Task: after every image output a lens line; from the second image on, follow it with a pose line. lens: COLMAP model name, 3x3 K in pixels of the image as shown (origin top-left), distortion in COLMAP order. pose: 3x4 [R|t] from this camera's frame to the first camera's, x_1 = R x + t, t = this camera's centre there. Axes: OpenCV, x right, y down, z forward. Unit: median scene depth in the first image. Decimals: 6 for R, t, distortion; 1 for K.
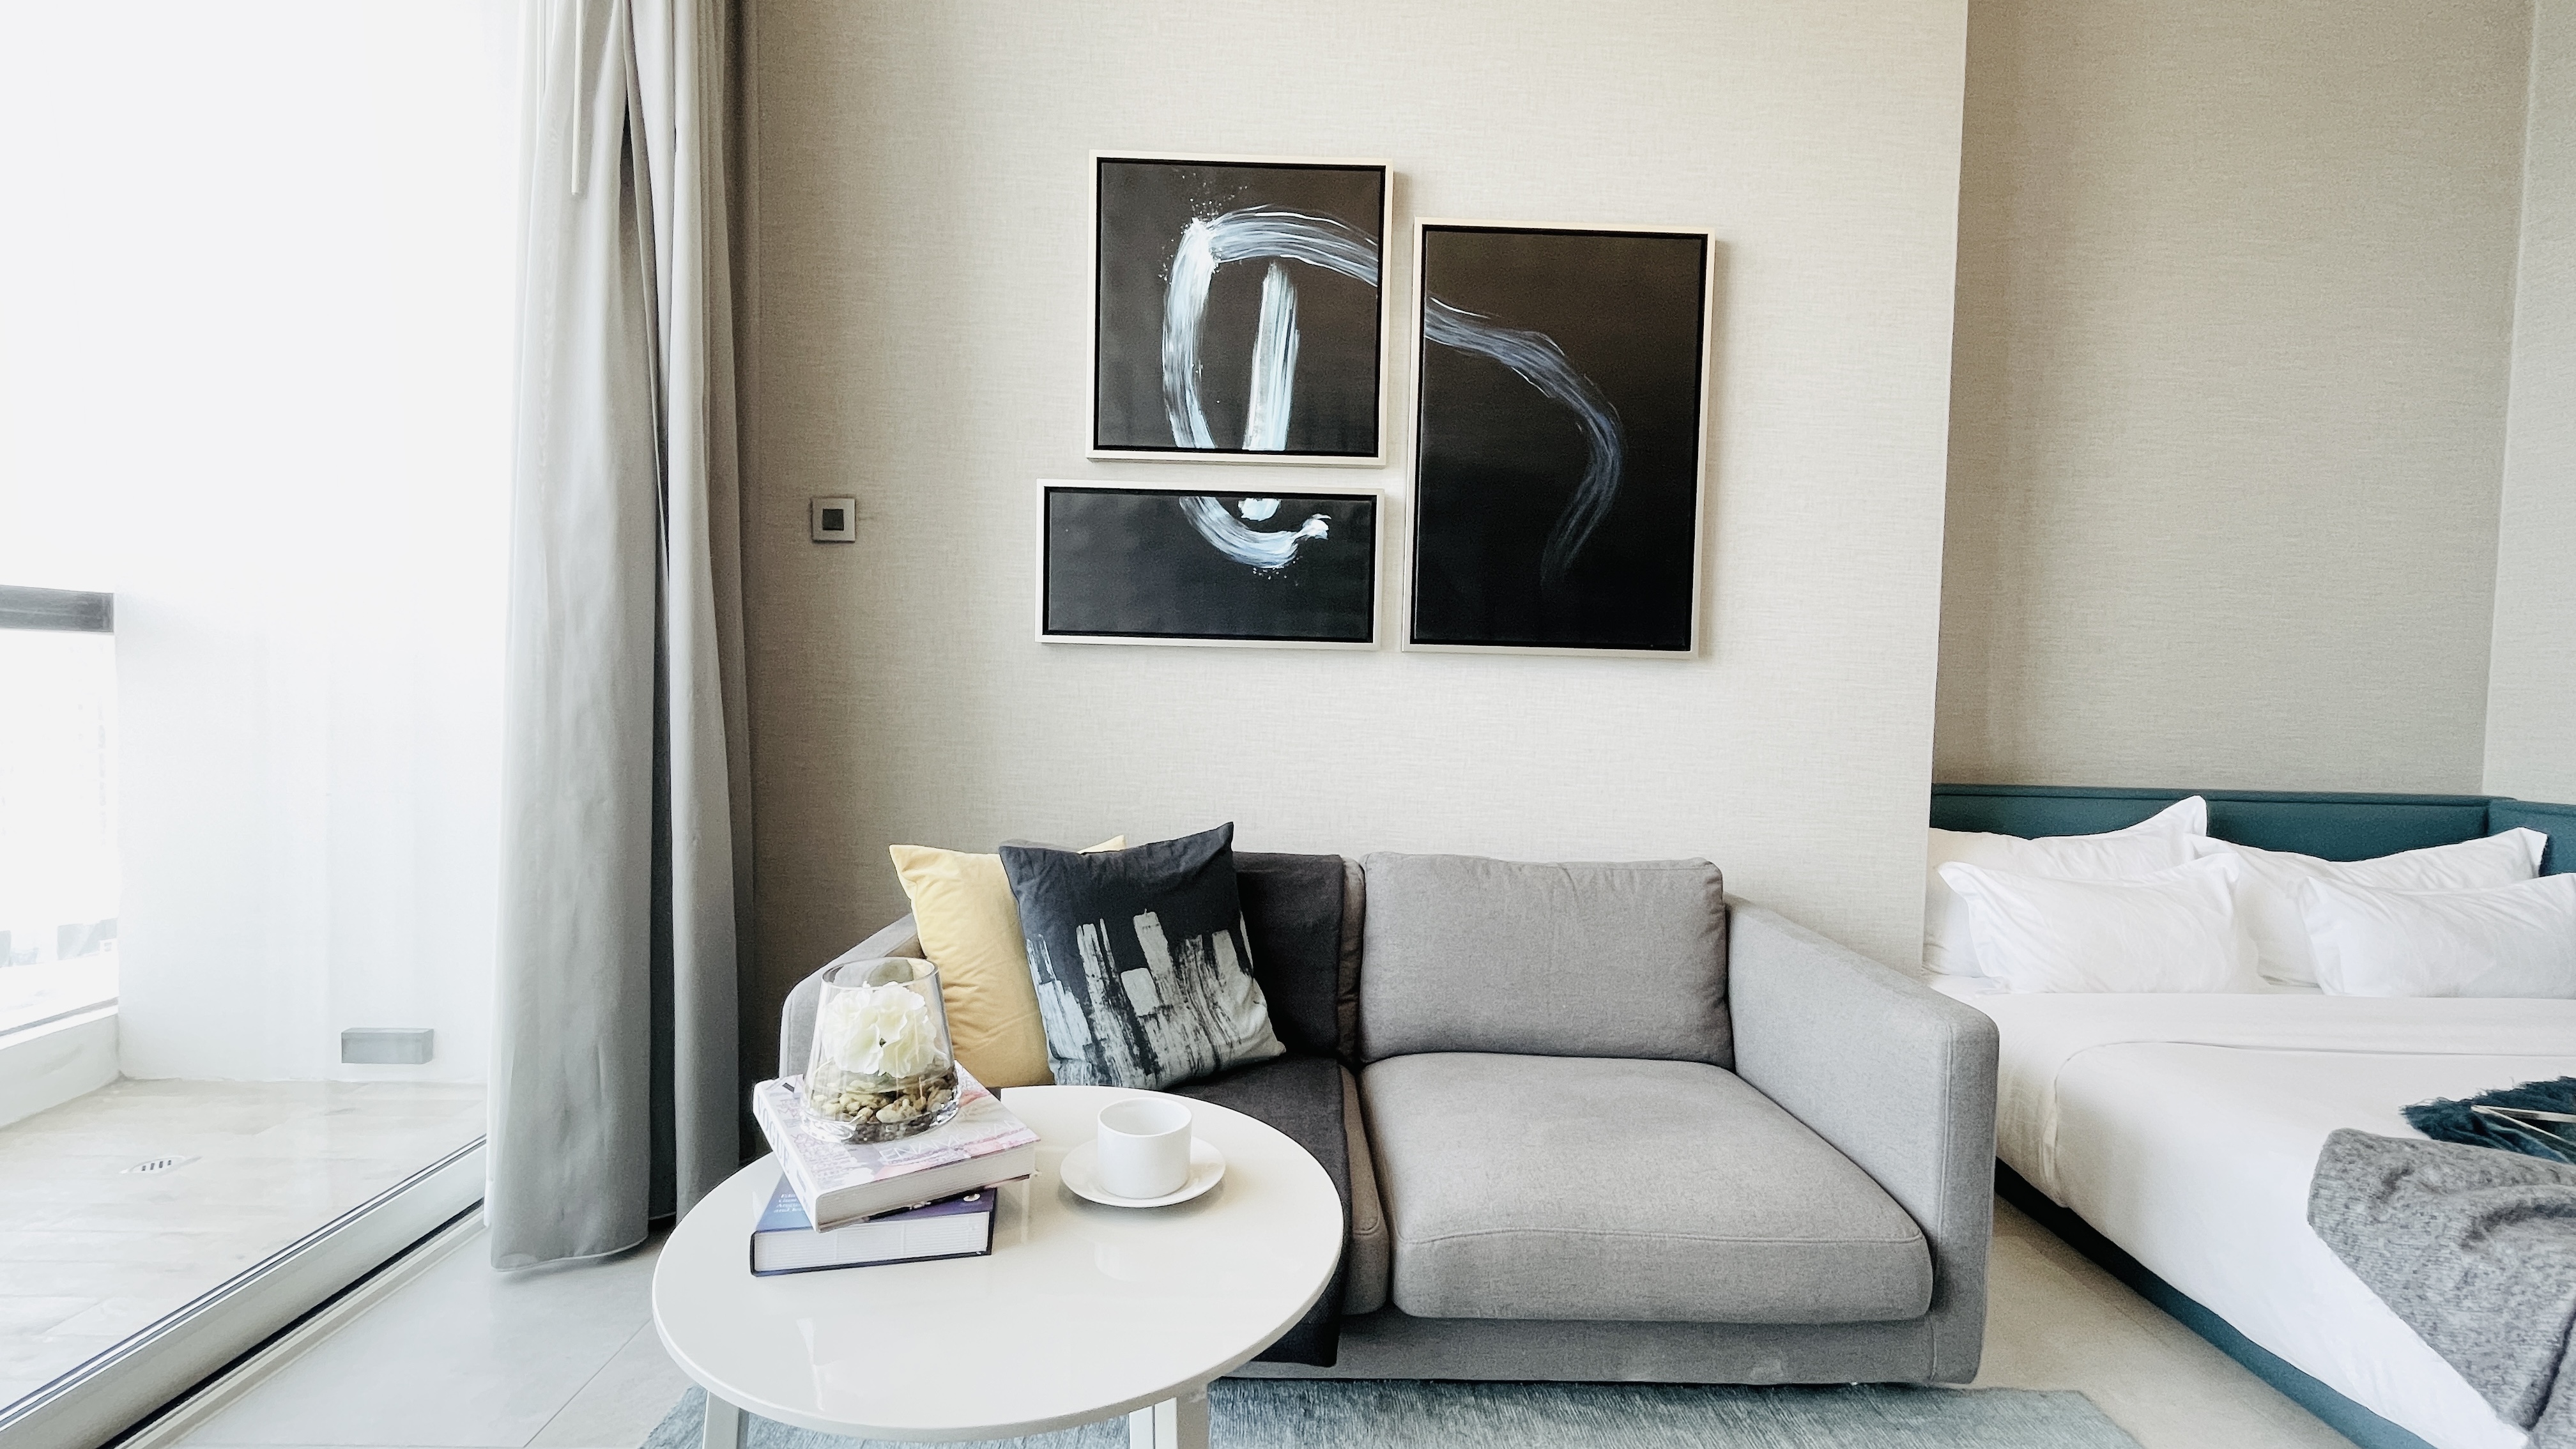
lens RADIAL K [[1050.2, 0, 1290.0], [0, 1050.2, 728.7], [0, 0, 1]] dist [-0.003150, -0.000375]
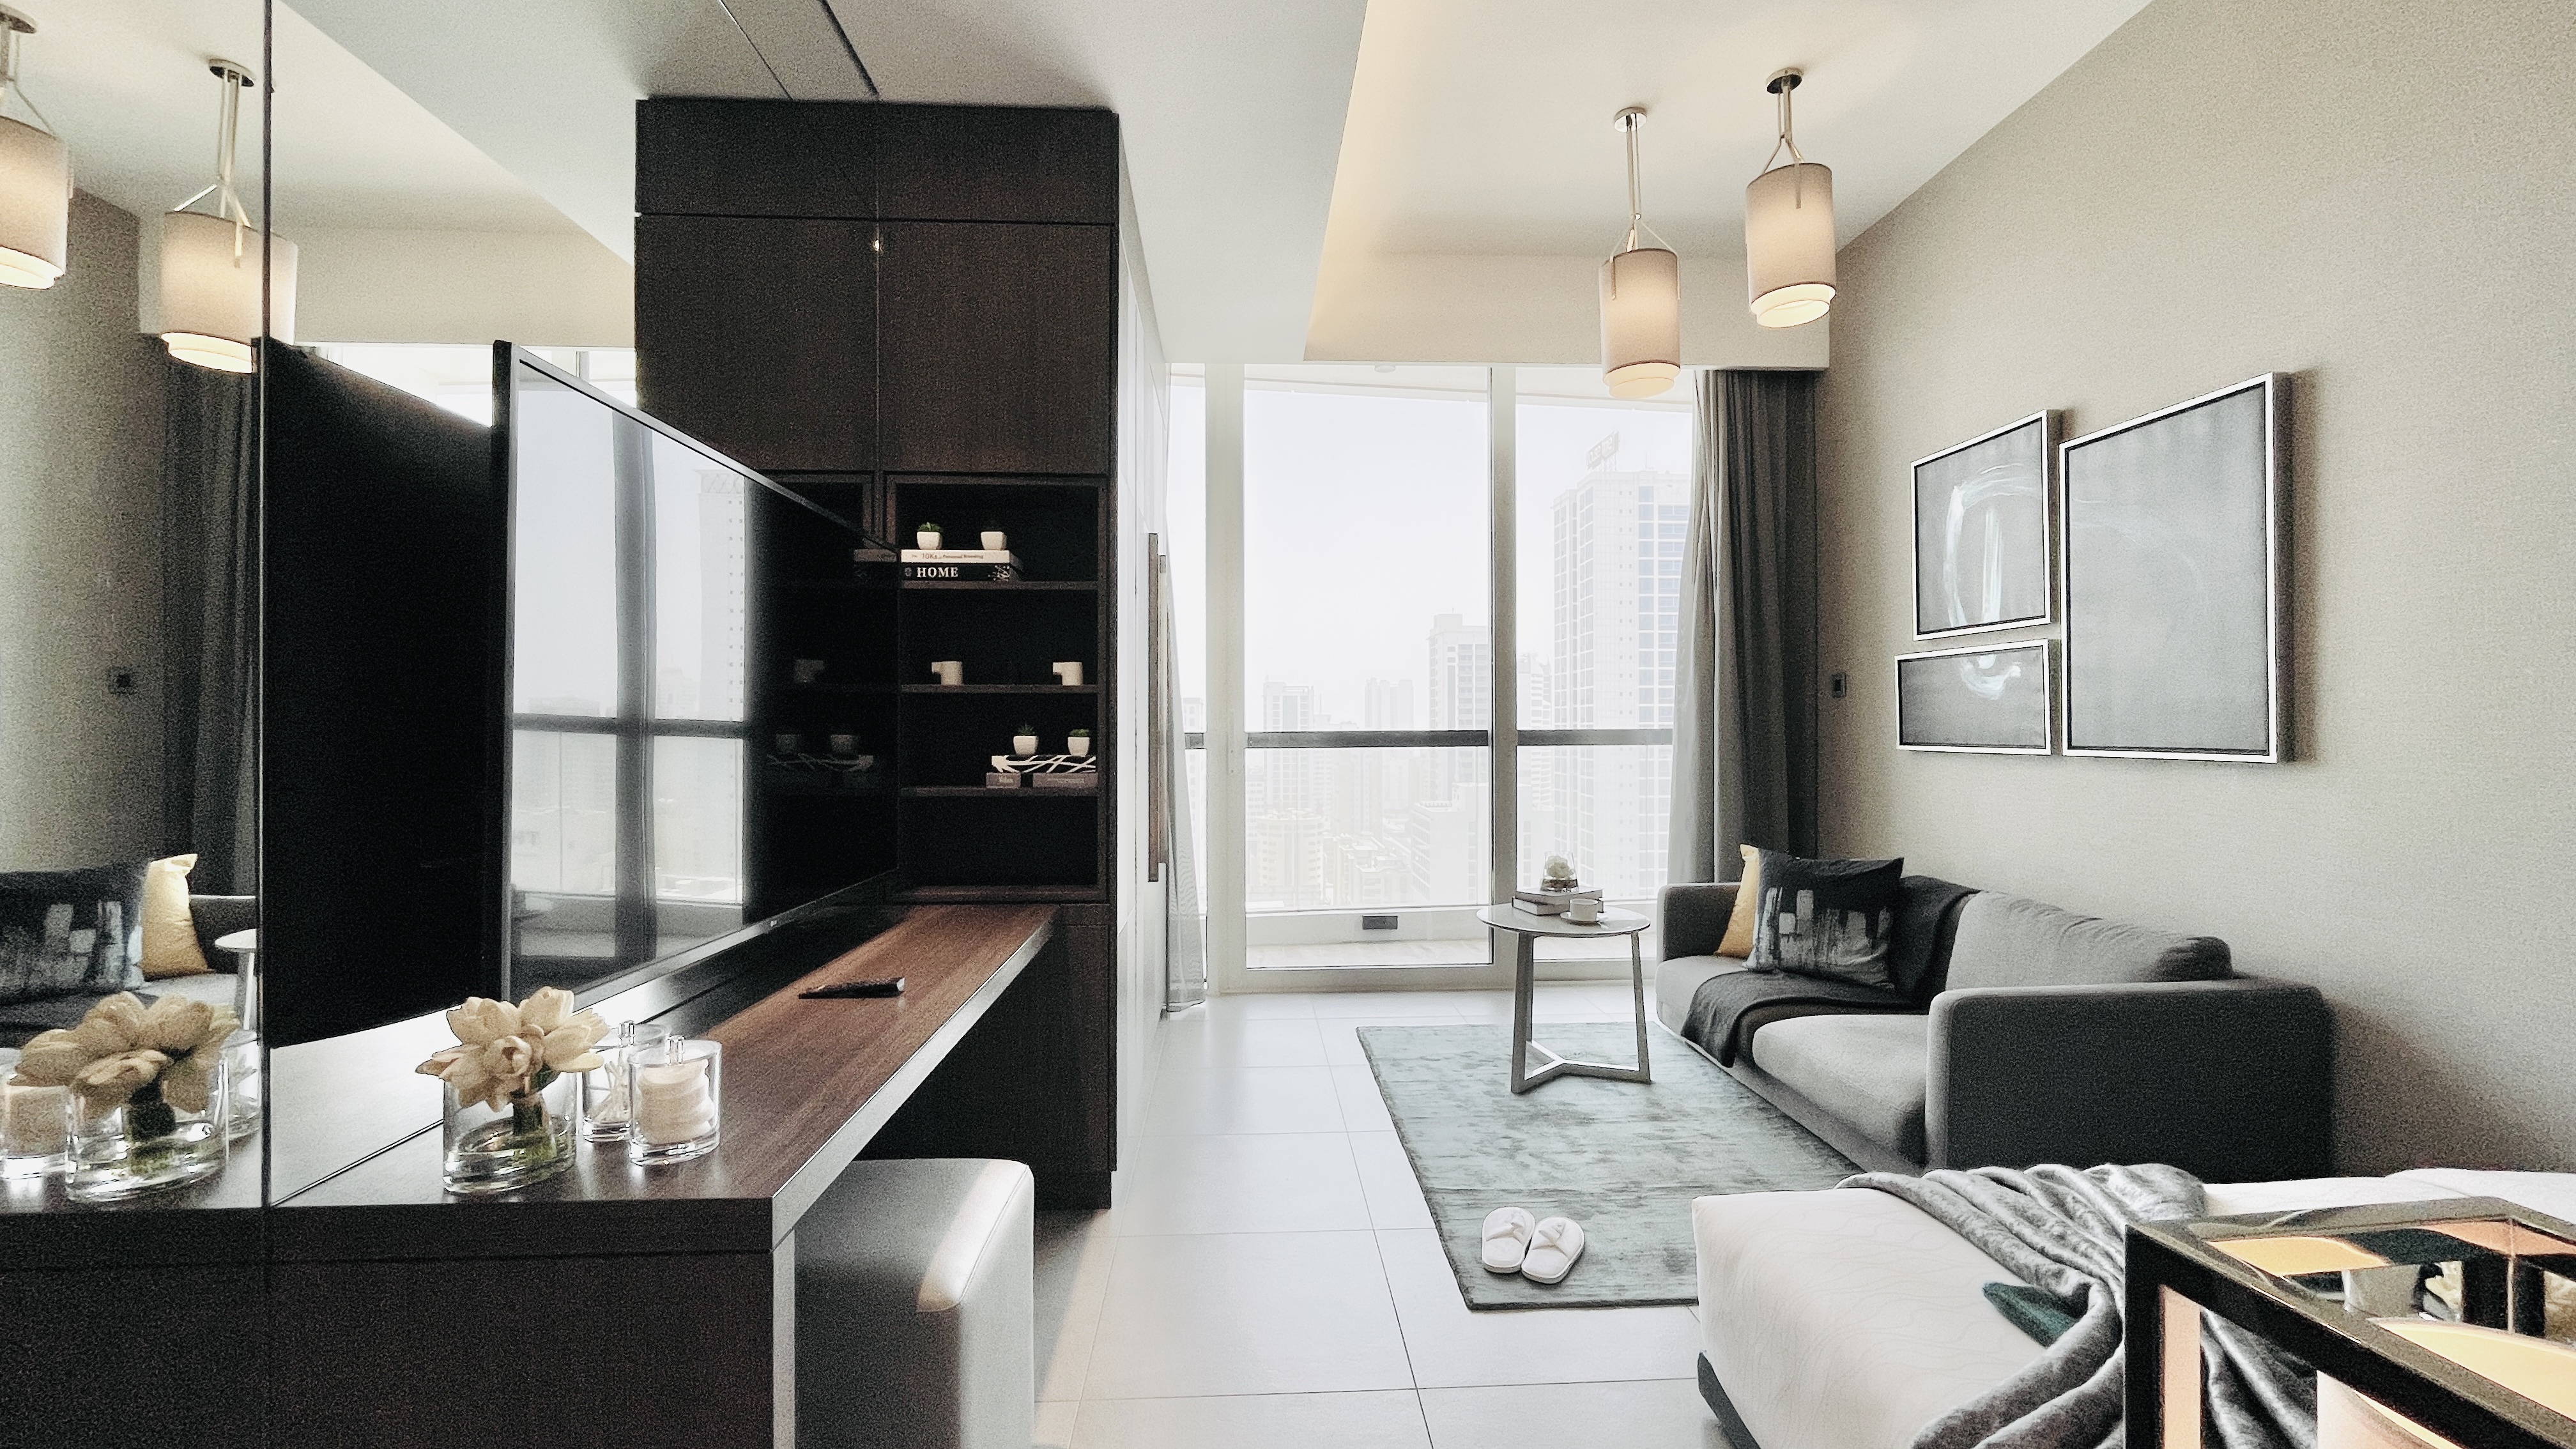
lens RADIAL K [[1050.2, 0, 1298.1], [0, 1050.2, 714.4], [0, 0, 1]] dist [-0.003150, -0.000375]
pose [[0.040831, -0.036651, -0.998494, 1.450993], [-0.037930, 0.998550, -0.038204, -0.036792], [0.998446, 0.039433, 0.039382, -0.052668]]
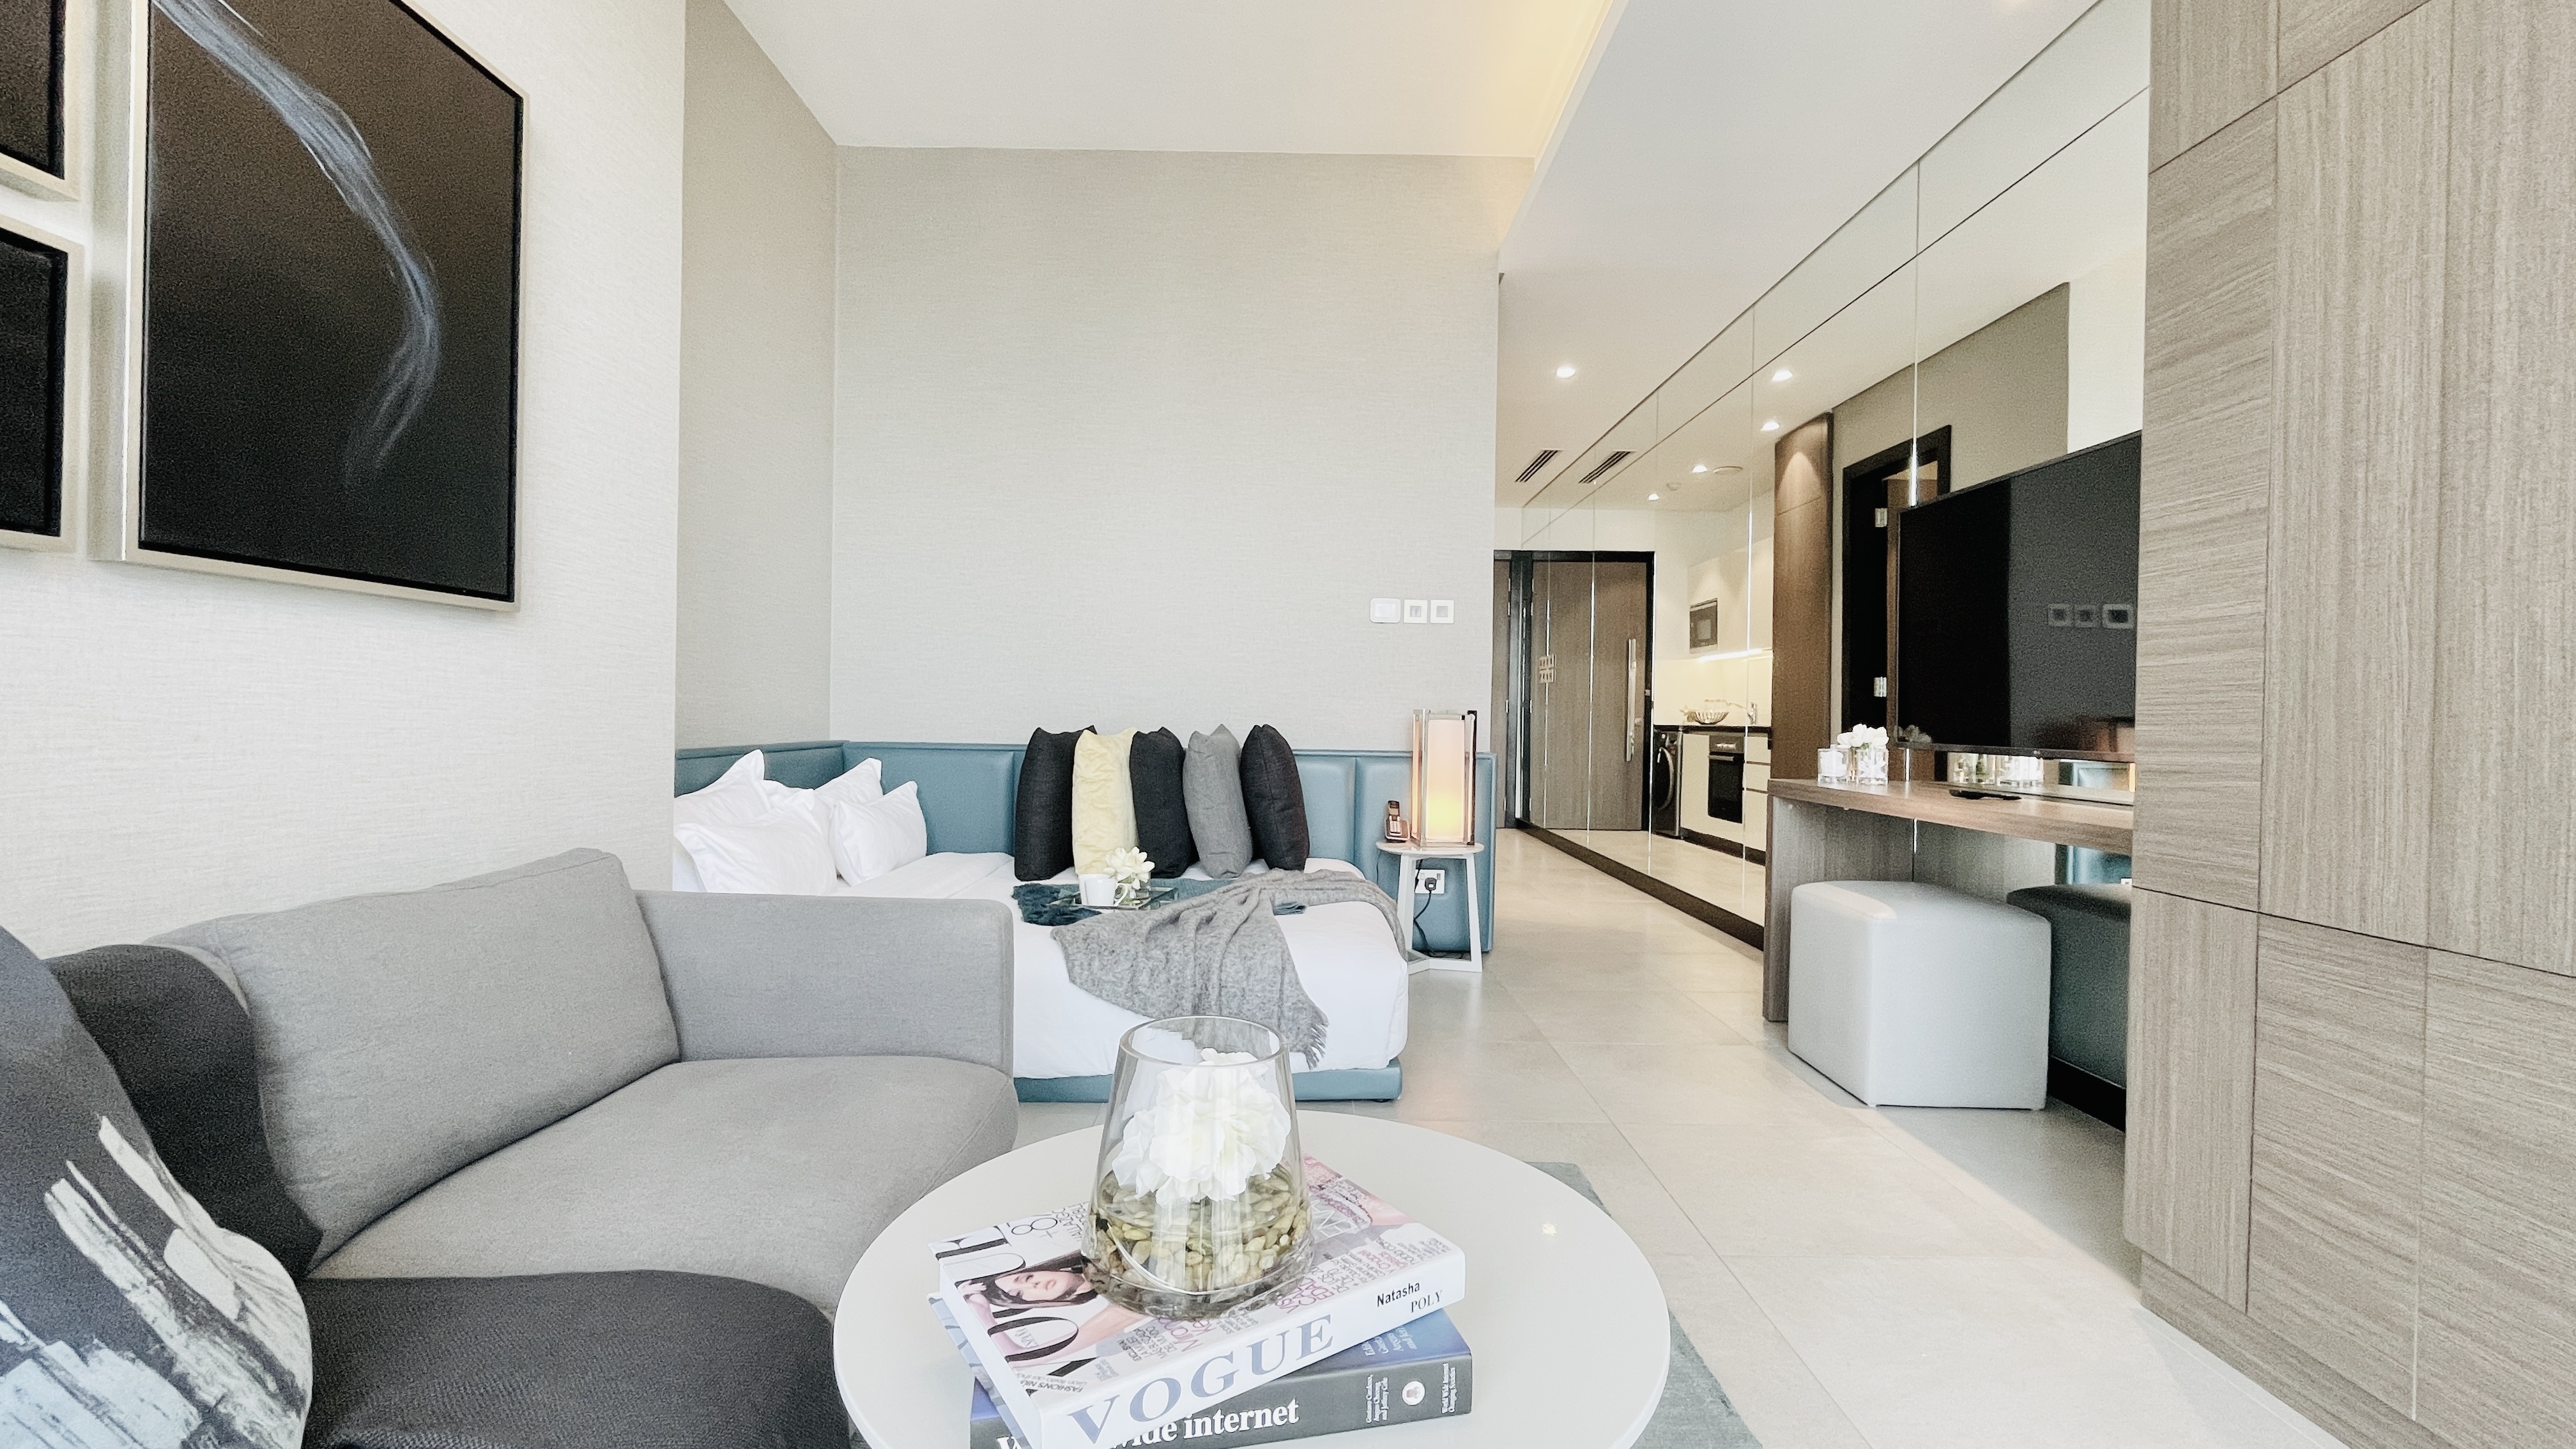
lens RADIAL K [[1050.2, 0, 1292.4], [0, 1050.2, 728.1], [0, 0, 1]] dist [-0.003150, -0.000375]
pose [[0.012031, -0.036851, 0.999248, -0.435906], [0.020179, 0.999126, 0.036603, 0.006221], [-0.999724, 0.019724, 0.012764, 0.393610]]
